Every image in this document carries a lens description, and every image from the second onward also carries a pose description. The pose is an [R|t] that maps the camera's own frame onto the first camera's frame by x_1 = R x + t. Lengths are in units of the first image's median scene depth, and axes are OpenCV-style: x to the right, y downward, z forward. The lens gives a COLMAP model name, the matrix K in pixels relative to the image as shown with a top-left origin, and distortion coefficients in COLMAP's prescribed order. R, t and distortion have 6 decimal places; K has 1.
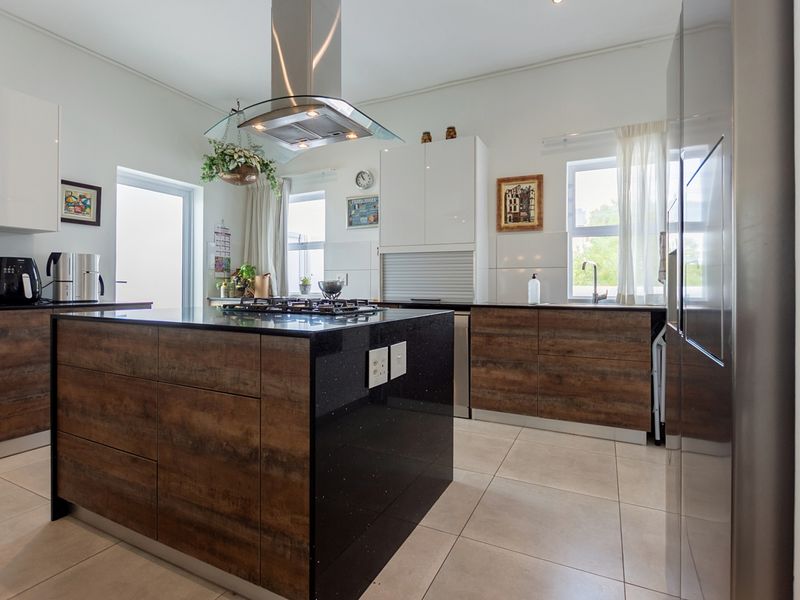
lens RADIAL K [[415.0, 0, 398.4], [0, 415.0, 285.9], [0, 0, 1]] dist [0.001561, -0.000462]
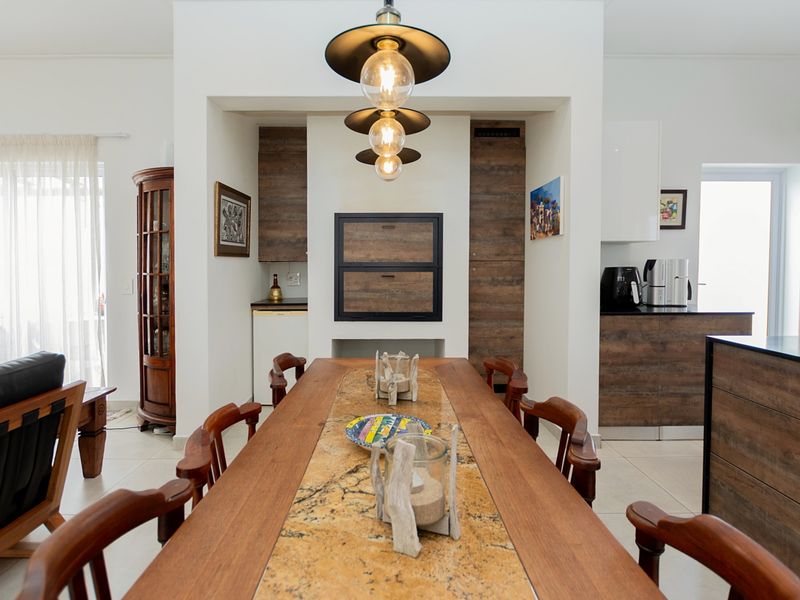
lens RADIAL K [[415.0, 0, 394.1], [0, 415.0, 277.4], [0, 0, 1]] dist [0.001561, -0.000462]
pose [[0.465507, 0.020663, -0.884803, -0.182903], [0.004924, 0.999651, 0.025936, -0.064916], [0.885031, -0.016430, 0.465243, -0.086715]]
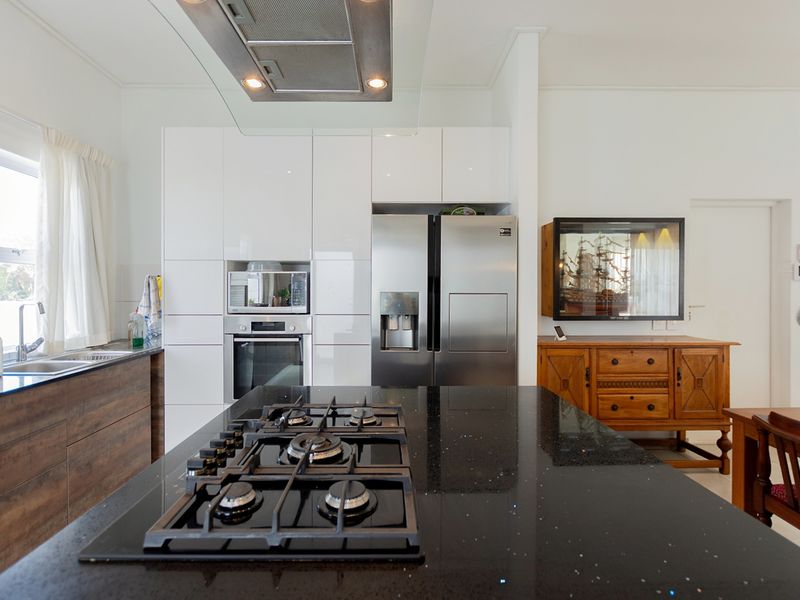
lens RADIAL K [[415.0, 0, 396.7], [0, 415.0, 292.8], [0, 0, 1]] dist [0.001561, -0.000462]
pose [[-0.454774, -0.013545, 0.890504, -0.474768], [-0.003913, 0.999905, 0.013211, -0.088641], [-0.890598, 0.002524, -0.454784, 0.799653]]
